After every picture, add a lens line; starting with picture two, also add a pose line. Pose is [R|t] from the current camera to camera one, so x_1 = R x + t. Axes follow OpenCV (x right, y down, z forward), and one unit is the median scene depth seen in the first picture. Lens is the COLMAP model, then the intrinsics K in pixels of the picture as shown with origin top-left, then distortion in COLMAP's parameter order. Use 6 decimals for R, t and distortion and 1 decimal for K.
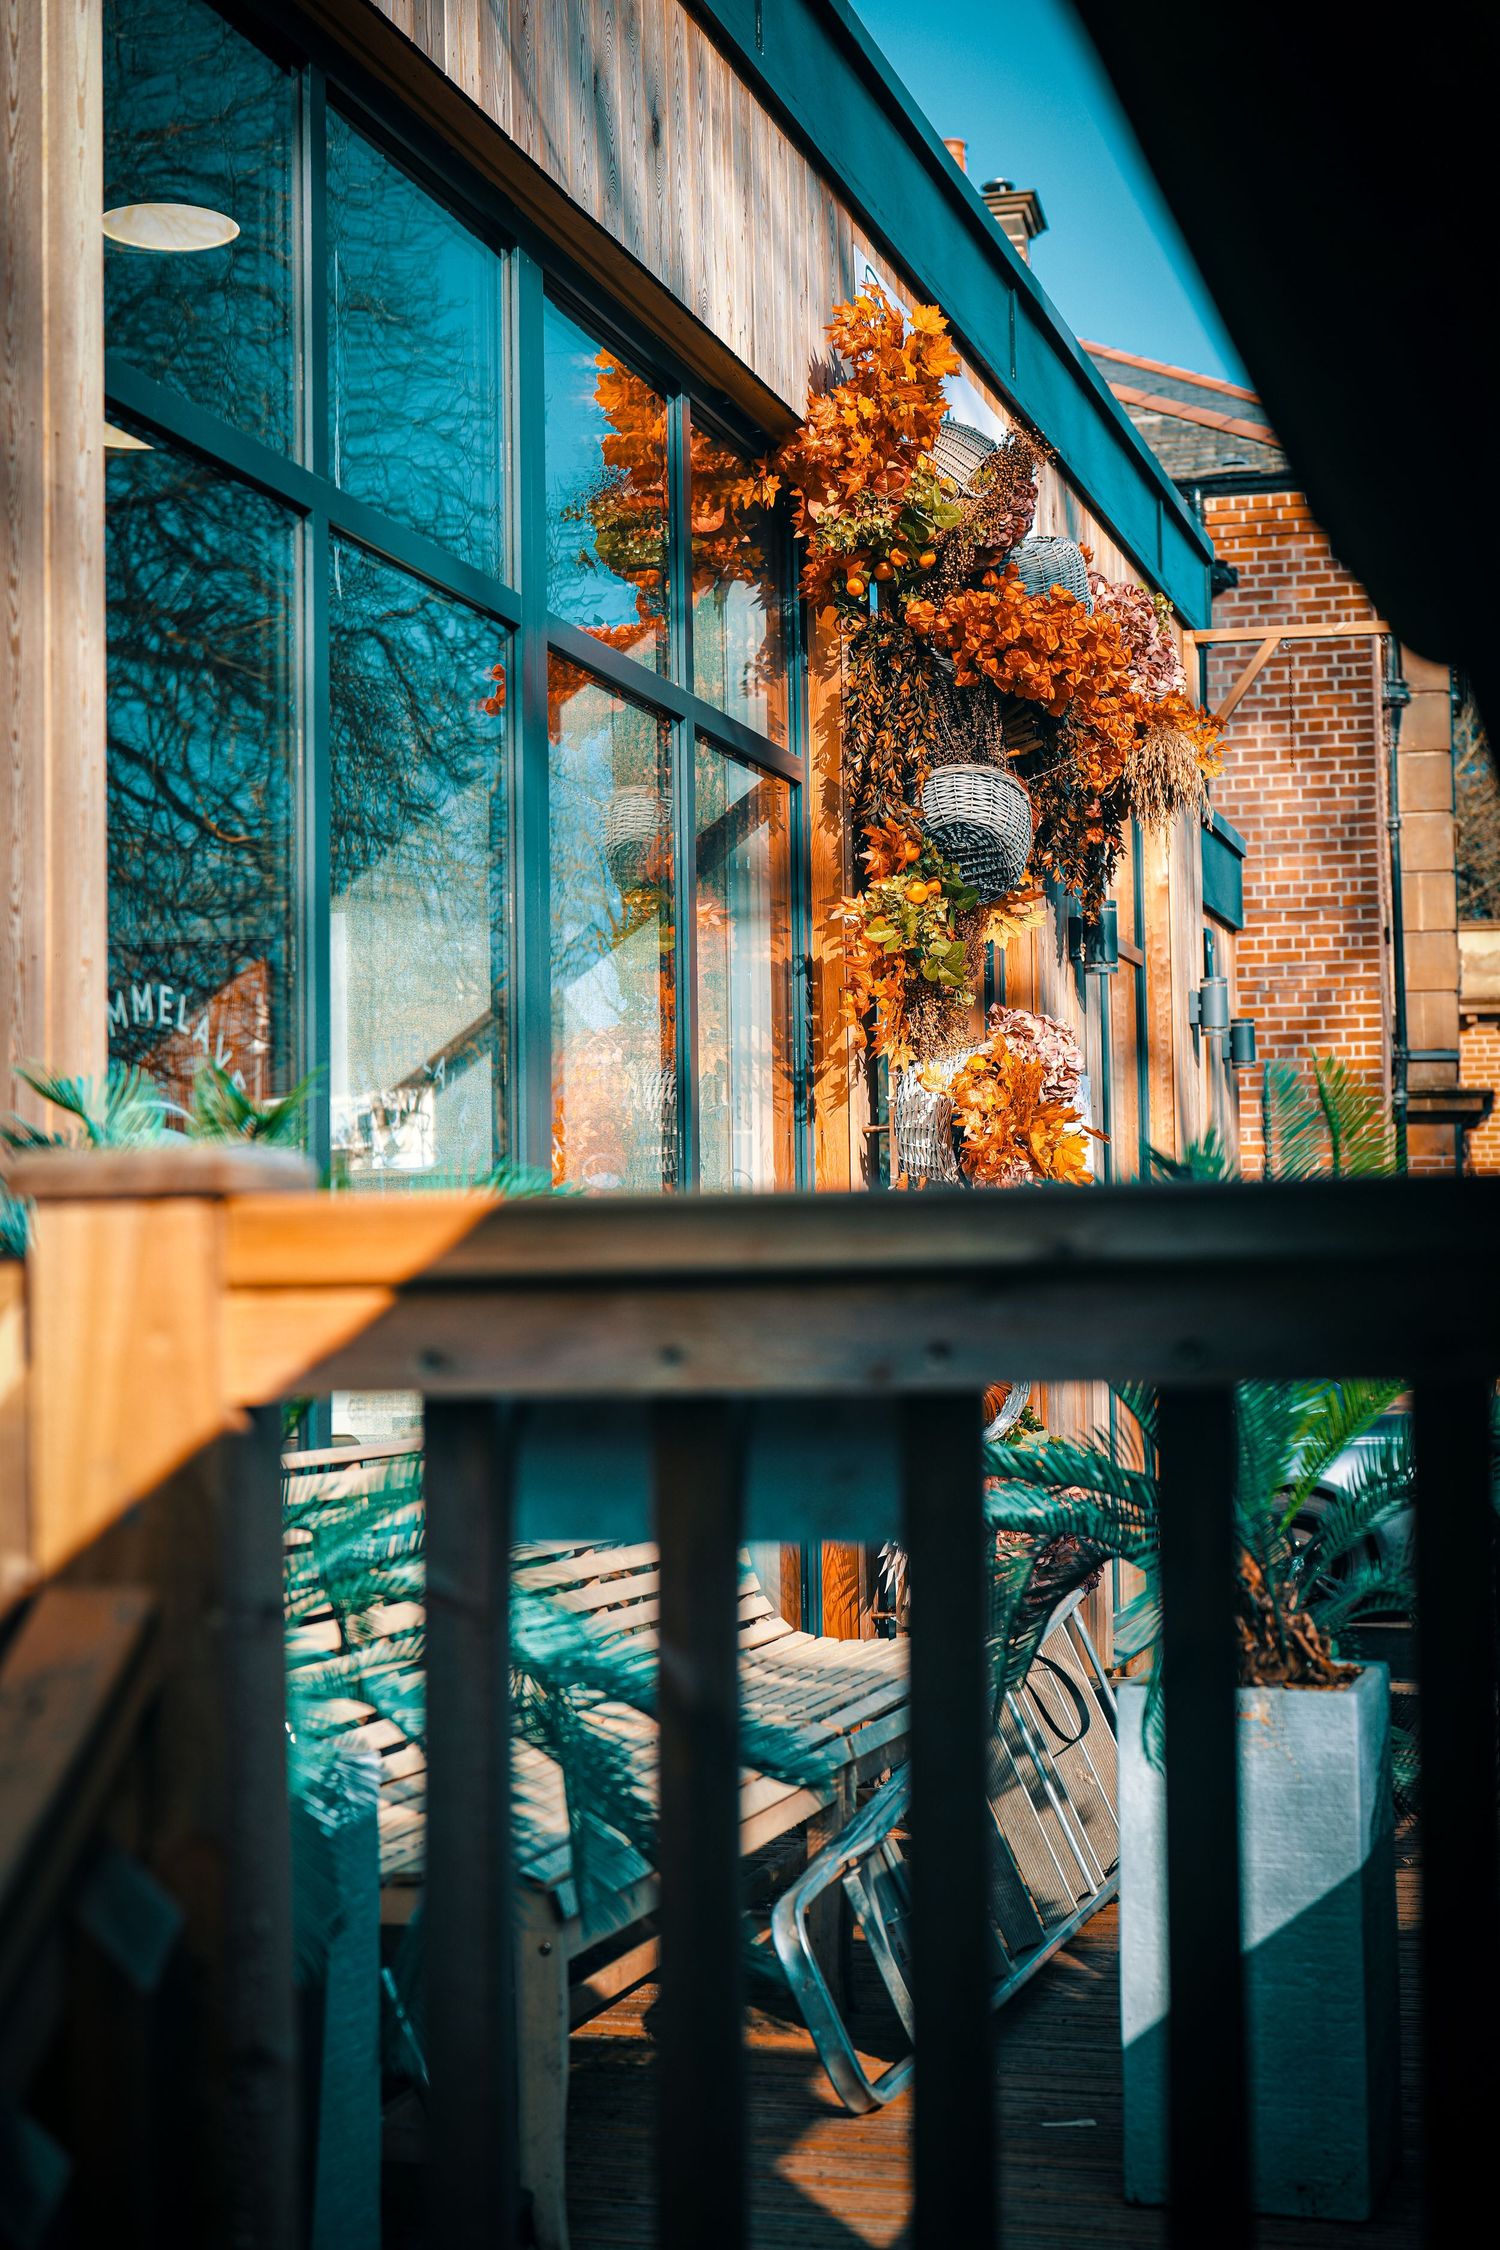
lens RADIAL K [[3087.6, 0, 750.0], [0, 3087.6, 1125.0], [0, 0, 1]] dist [-0.001924, -0.002723]
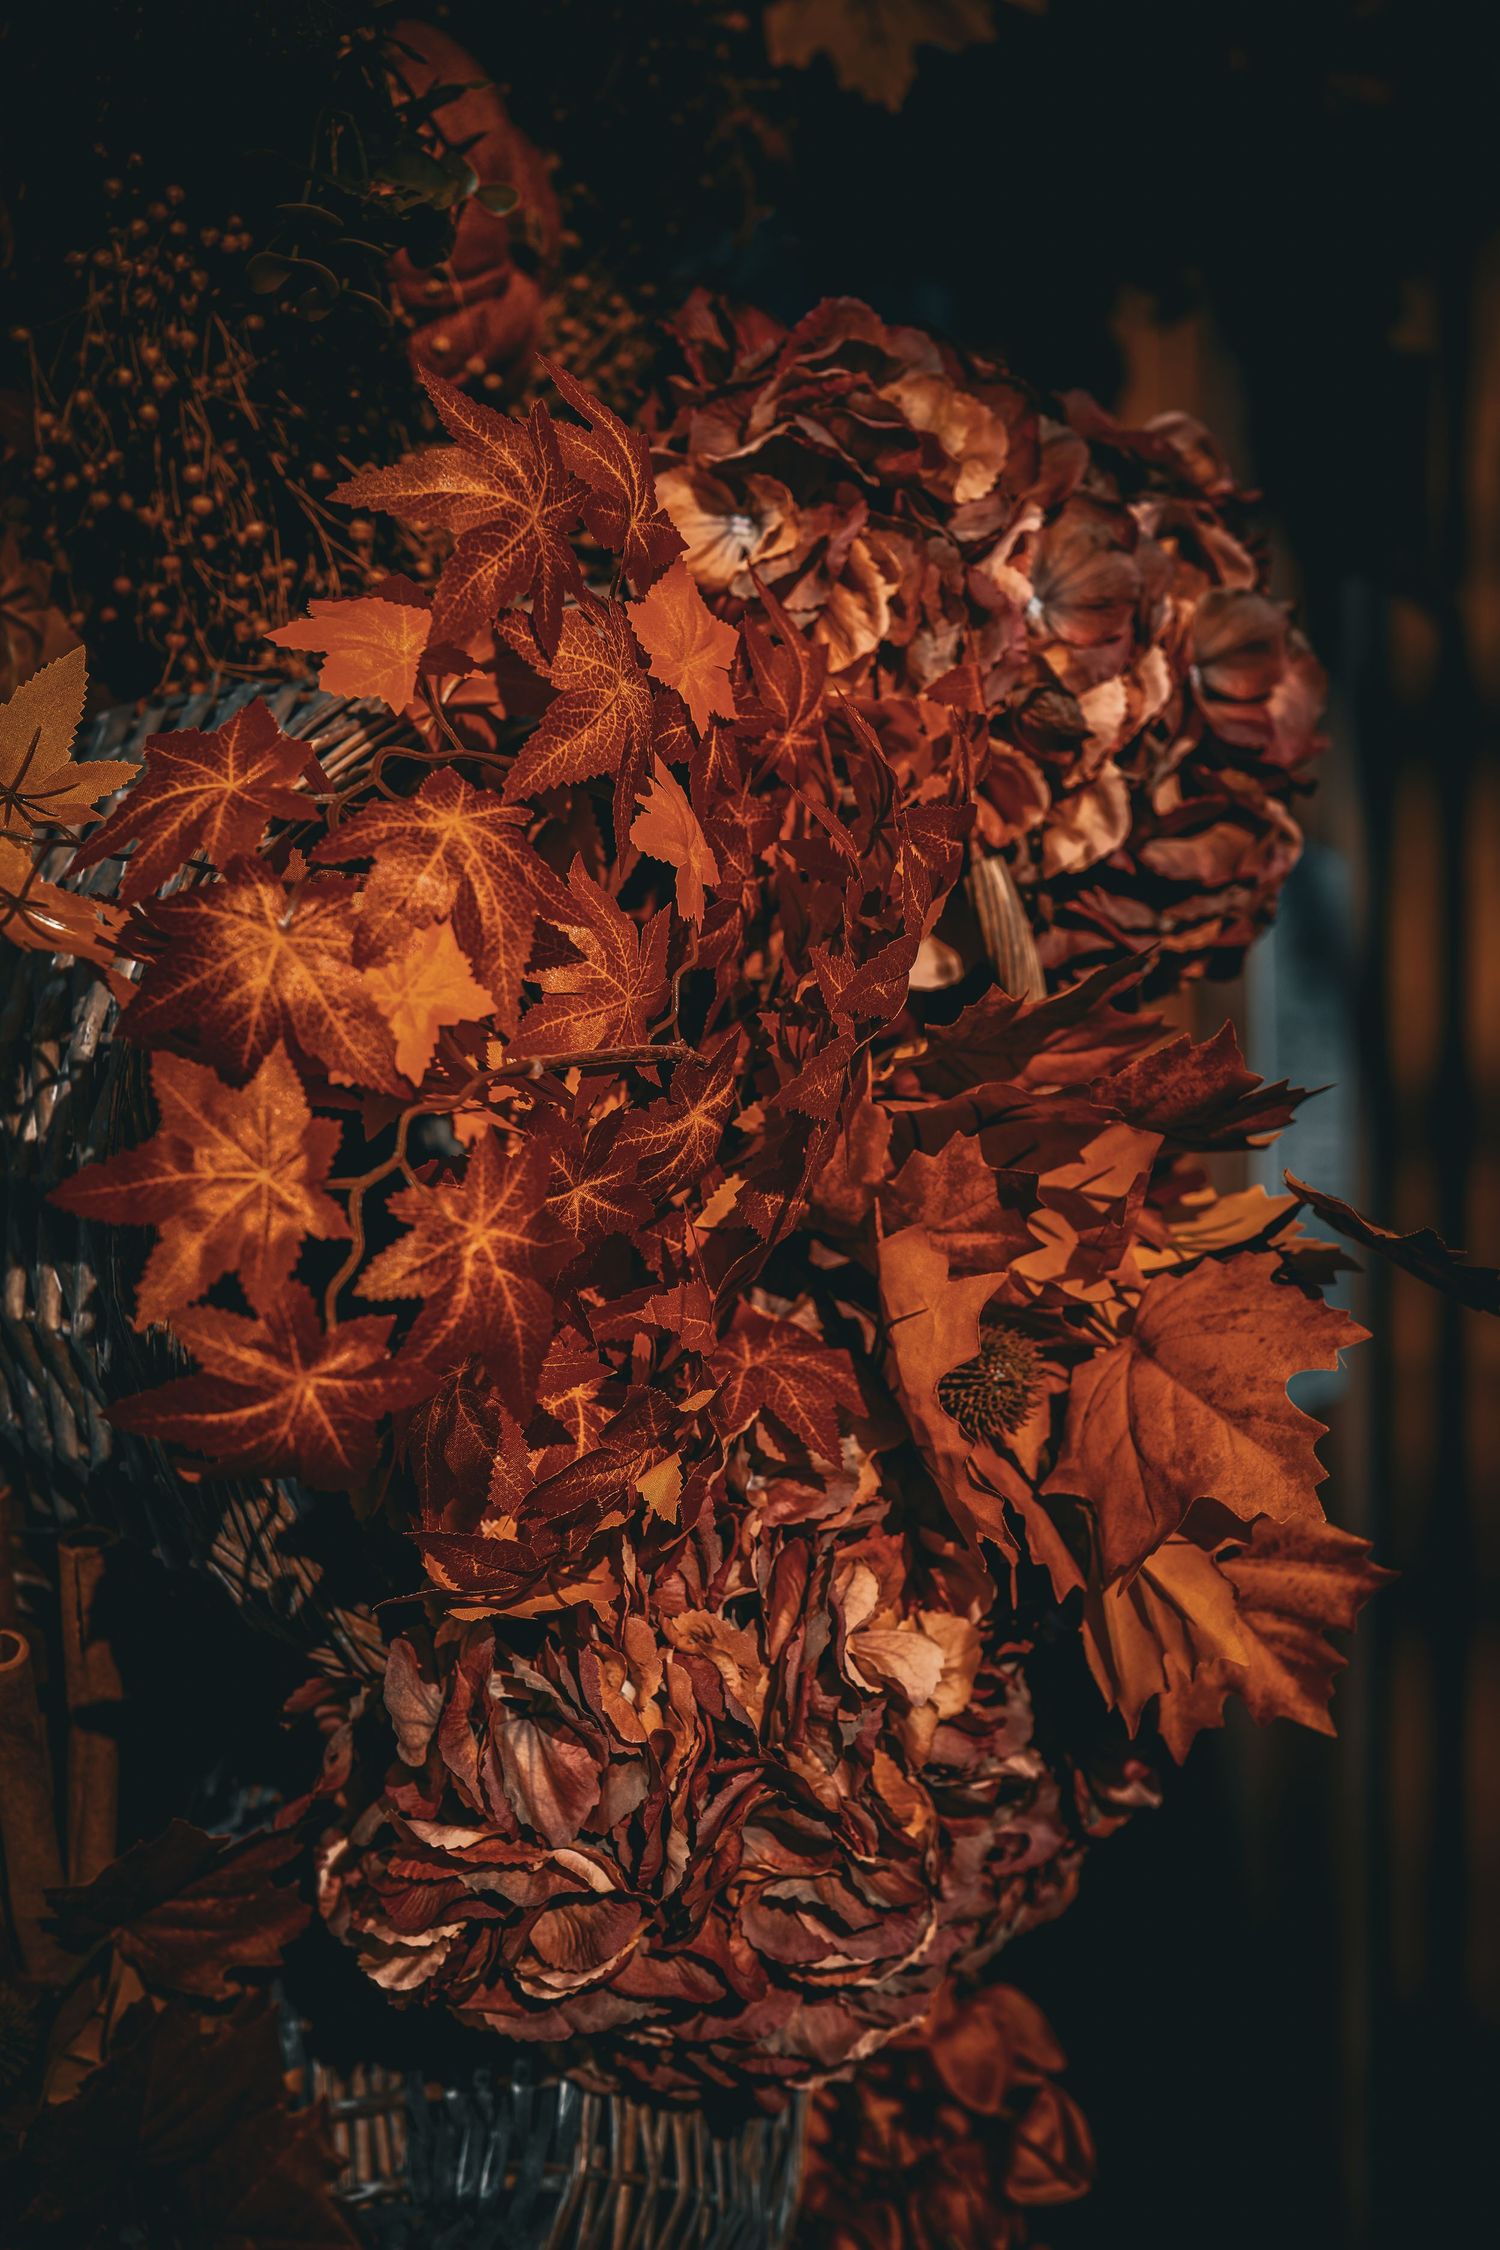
lens RADIAL K [[3087.6, 0, 750.0], [0, 3087.6, 1125.0], [0, 0, 1]] dist [-0.001924, -0.002723]
pose [[0.997174, 0.014512, -0.073712, 0.033381], [-0.008130, 0.996249, 0.086151, -0.004598], [0.074686, -0.085309, 0.993551, 0.307631]]
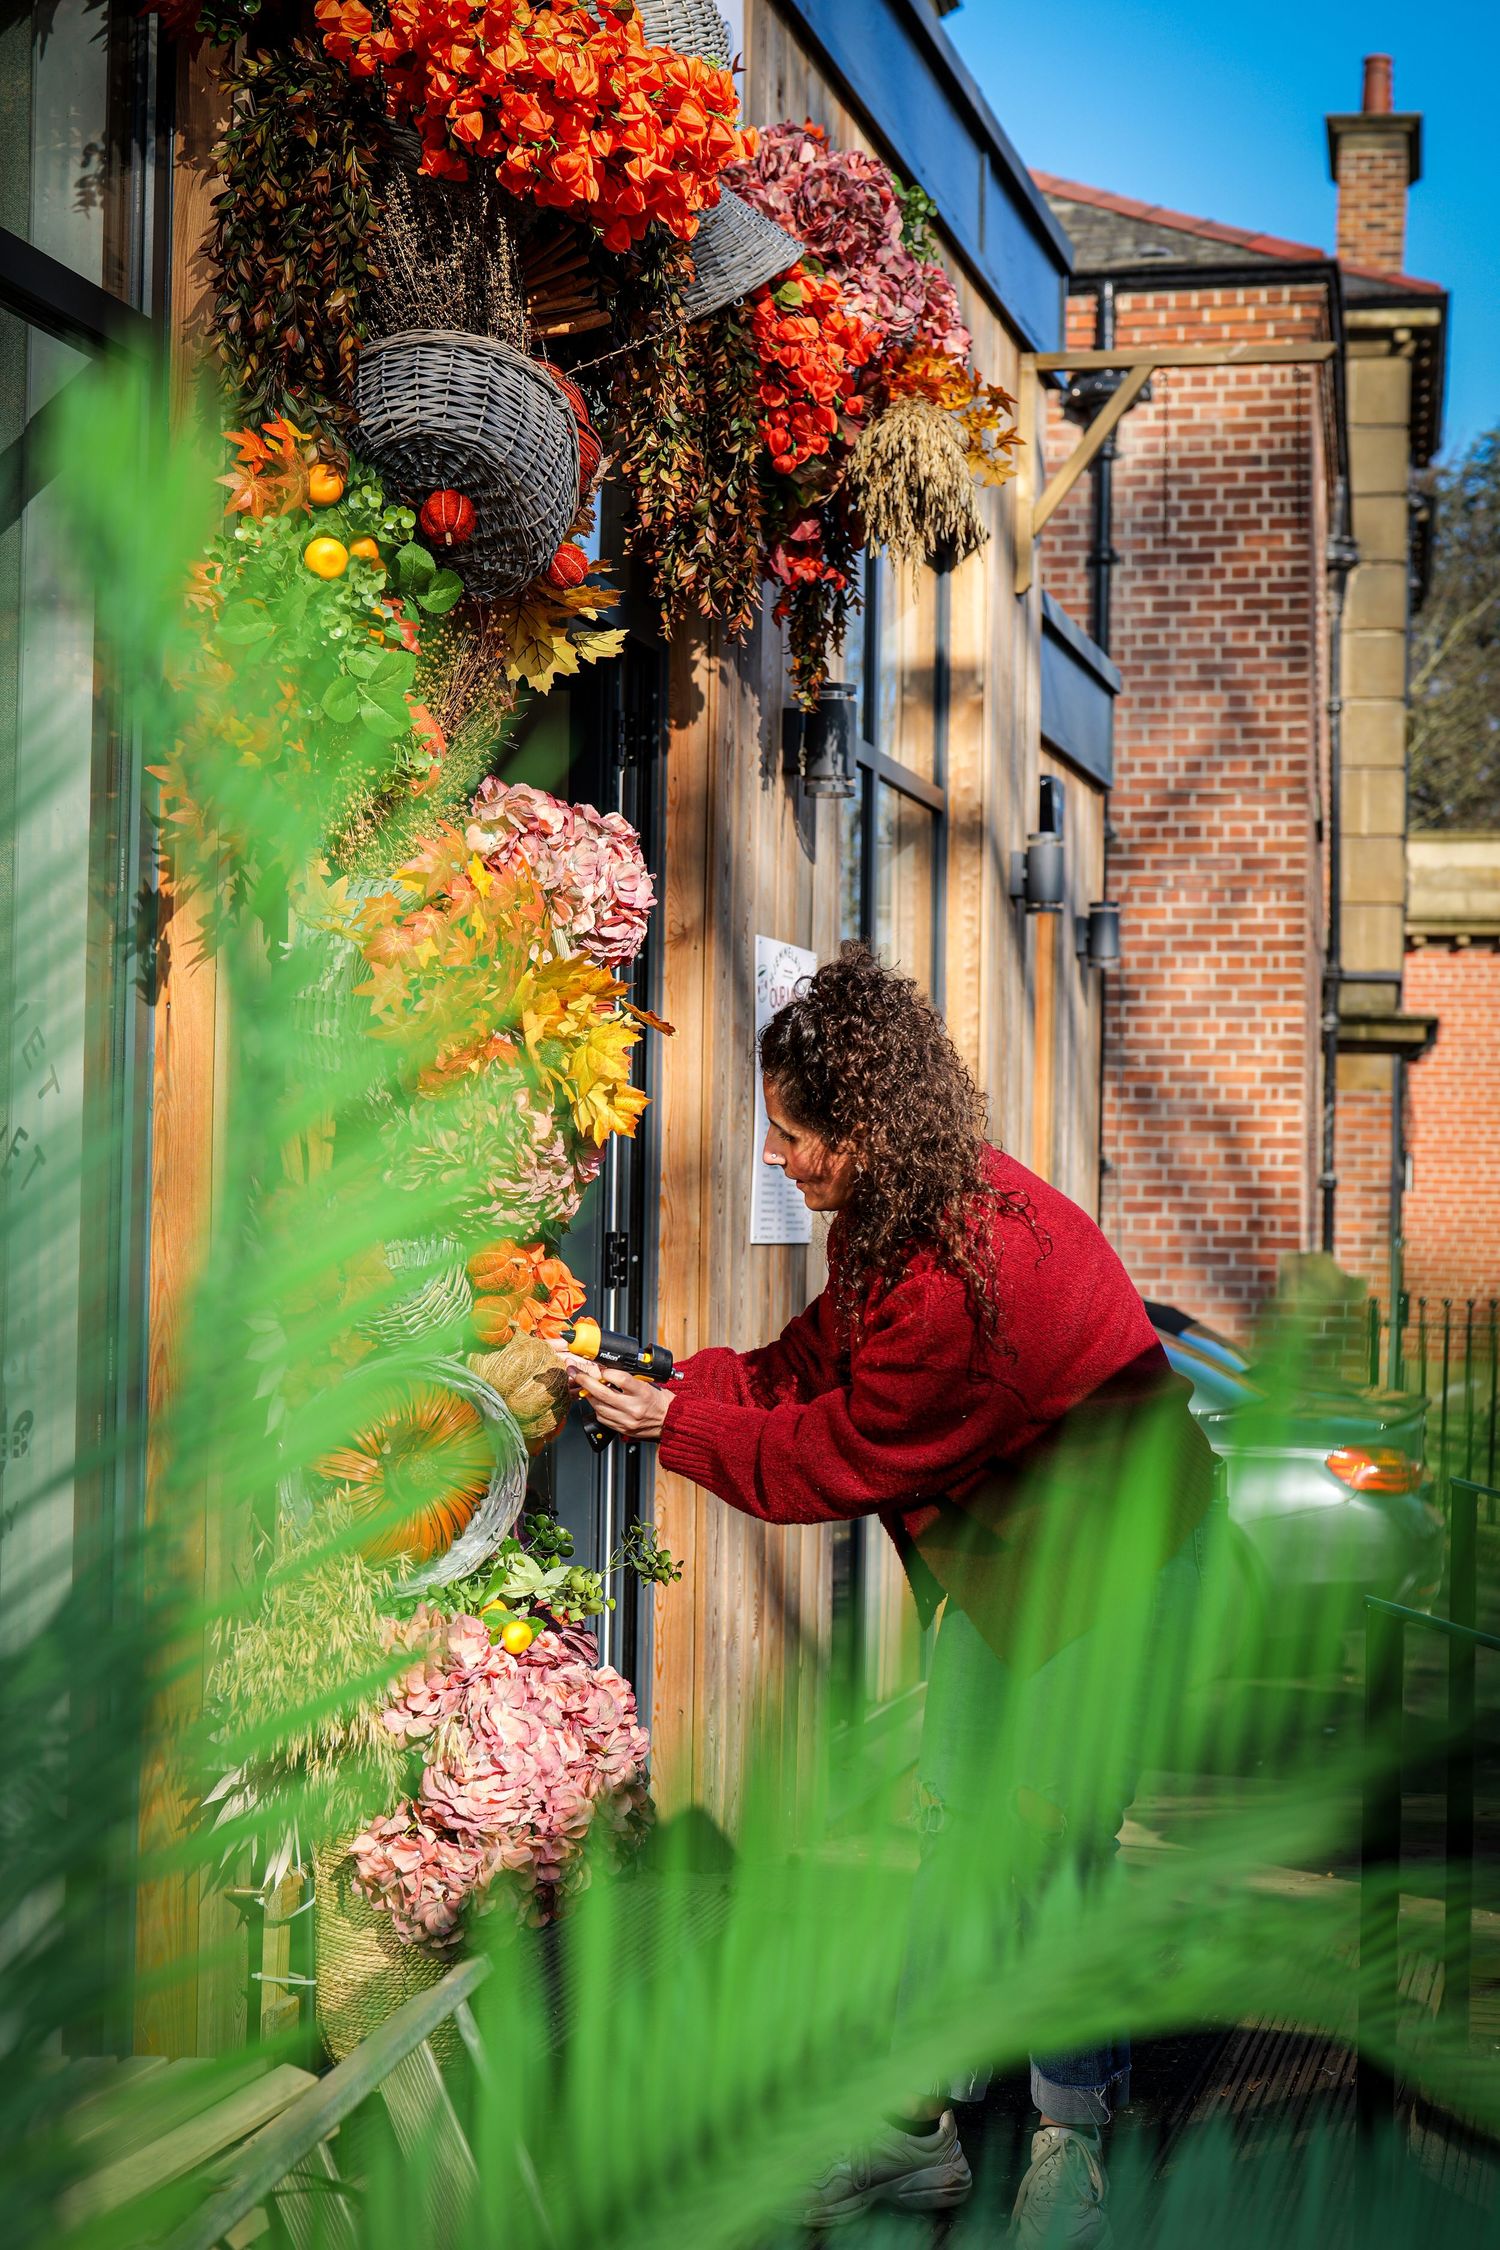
lens RADIAL K [[3087.6, 0, 750.0], [0, 3087.6, 1125.0], [0, 0, 1]] dist [-0.001924, -0.002723]
pose [[0.999429, 0.030247, 0.015026, 0.042977], [-0.030637, 0.999181, 0.026438, 0.002120], [-0.014214, -0.026884, 0.999538, 0.163957]]
